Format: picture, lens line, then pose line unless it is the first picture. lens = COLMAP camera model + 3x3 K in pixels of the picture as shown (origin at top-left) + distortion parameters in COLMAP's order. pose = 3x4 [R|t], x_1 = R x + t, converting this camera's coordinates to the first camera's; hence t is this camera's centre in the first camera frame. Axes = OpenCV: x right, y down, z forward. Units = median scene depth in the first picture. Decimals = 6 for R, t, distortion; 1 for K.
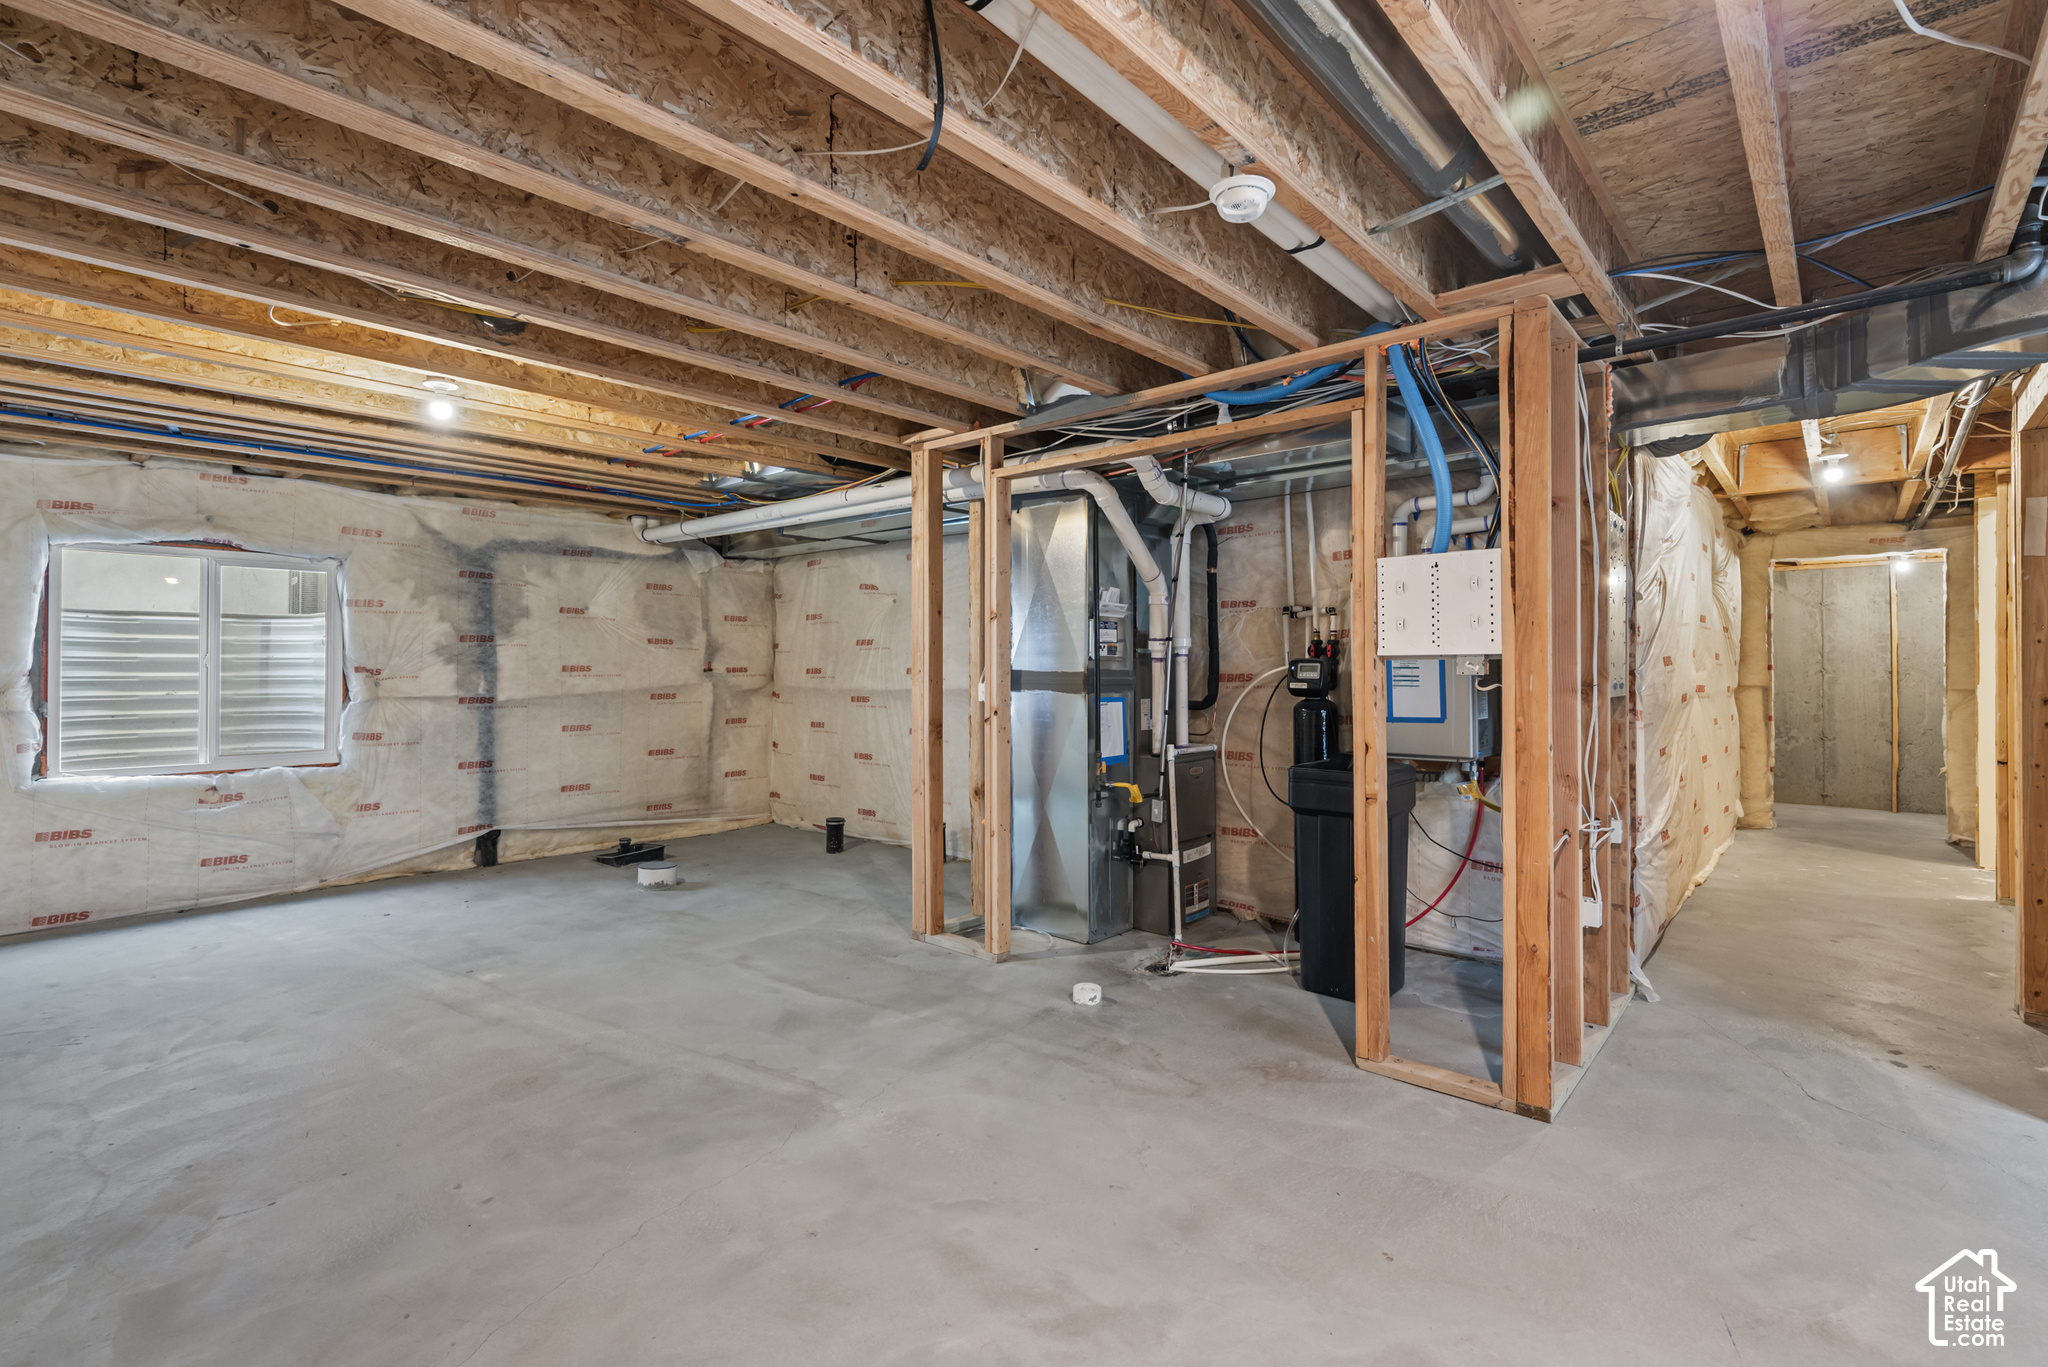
lens RADIAL K [[941.5, 0, 1041.9], [0, 941.5, 668.4], [0, 0, 1]] dist [-0.002113, -0.000441]
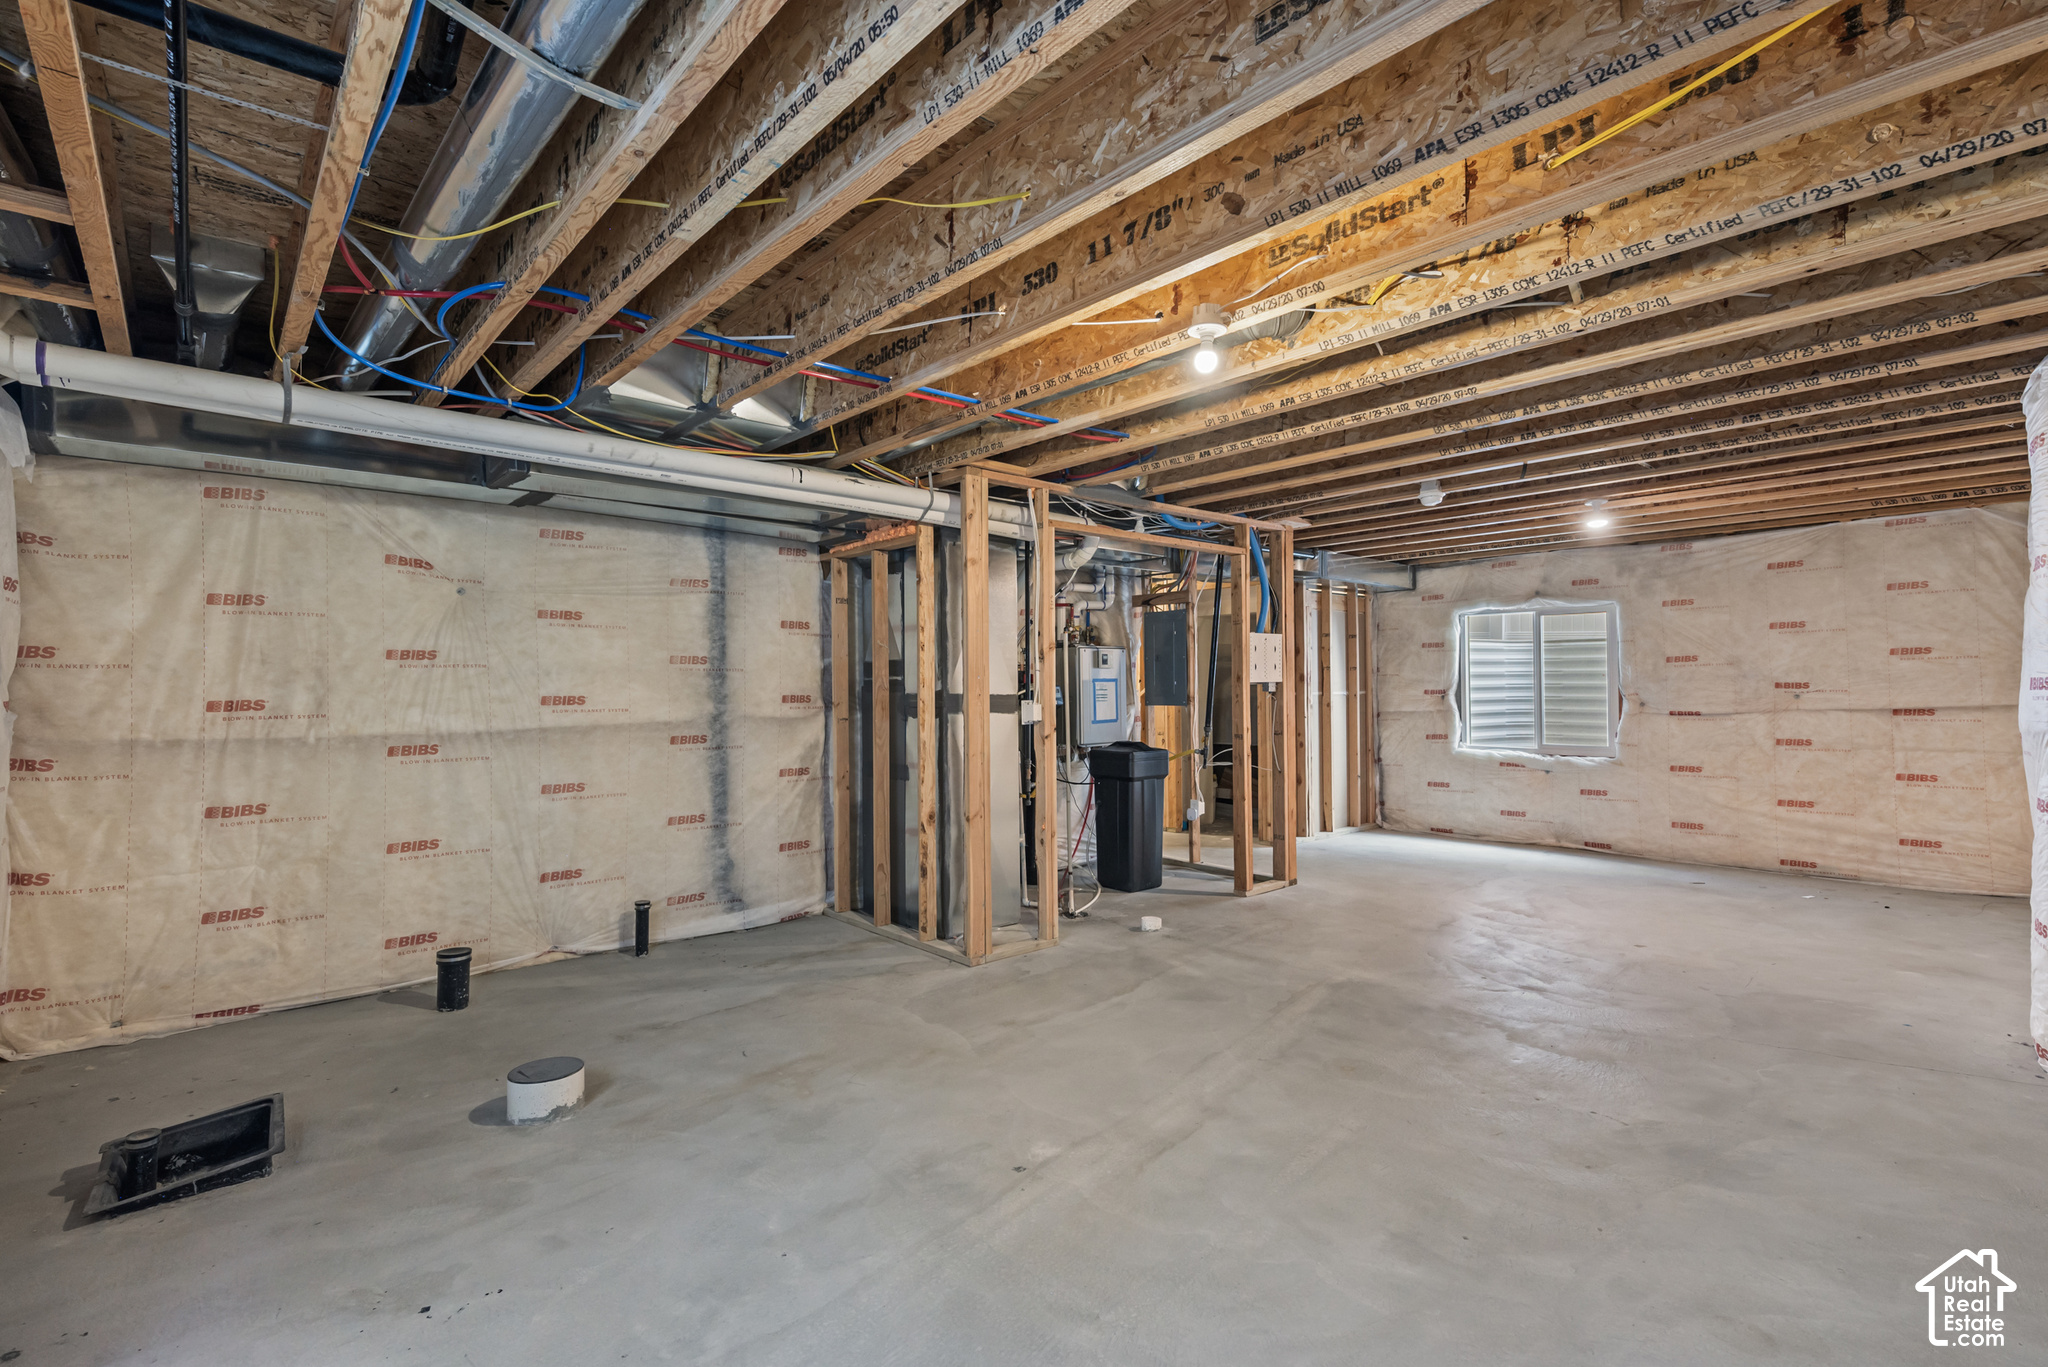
lens RADIAL K [[941.5, 0, 1043.5], [0, 941.5, 686.3], [0, 0, 1]] dist [-0.002113, -0.000441]
pose [[0.119110, 0.001773, 0.992879, -1.398574], [0.011374, 0.999930, -0.003150, -0.002043], [-0.992816, 0.011669, 0.119082, 1.020490]]
